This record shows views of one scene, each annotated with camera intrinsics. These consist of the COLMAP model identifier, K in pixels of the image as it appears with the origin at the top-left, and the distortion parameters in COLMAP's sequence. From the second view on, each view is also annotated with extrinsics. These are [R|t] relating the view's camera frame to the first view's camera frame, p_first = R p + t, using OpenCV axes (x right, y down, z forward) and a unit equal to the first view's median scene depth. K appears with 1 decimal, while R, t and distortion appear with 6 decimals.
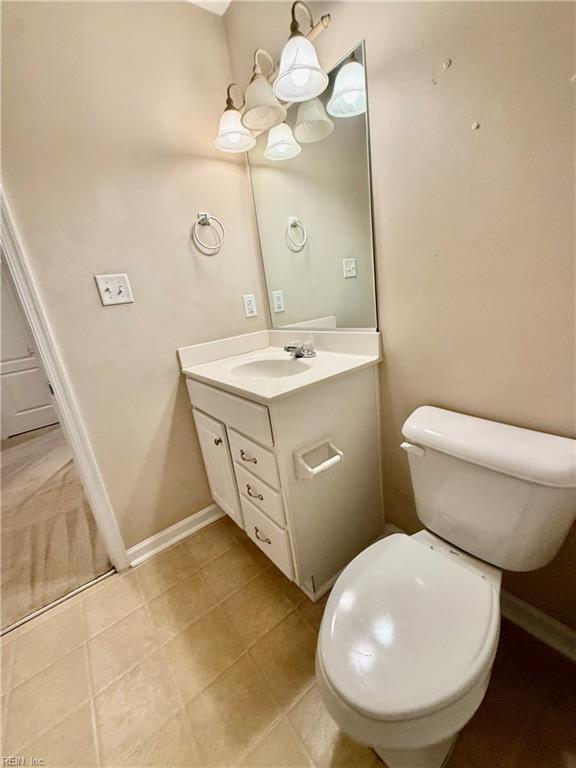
lens RADIAL K [[311.3, 0, 288.0], [0, 311.3, 384.0], [0, 0, 1]] dist [0.021736, -0.008043]
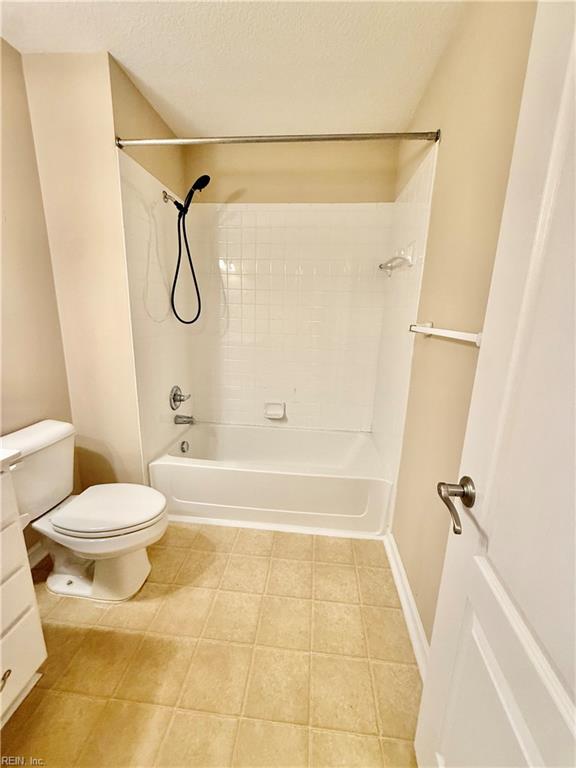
lens RADIAL K [[311.3, 0, 288.0], [0, 311.3, 384.0], [0, 0, 1]] dist [0.021736, -0.008043]
pose [[-0.730350, -0.068794, 0.679600, -1.246899], [0.233701, 0.909708, 0.343241, -0.286849], [-0.641851, 0.409509, -0.648328, 0.958097]]
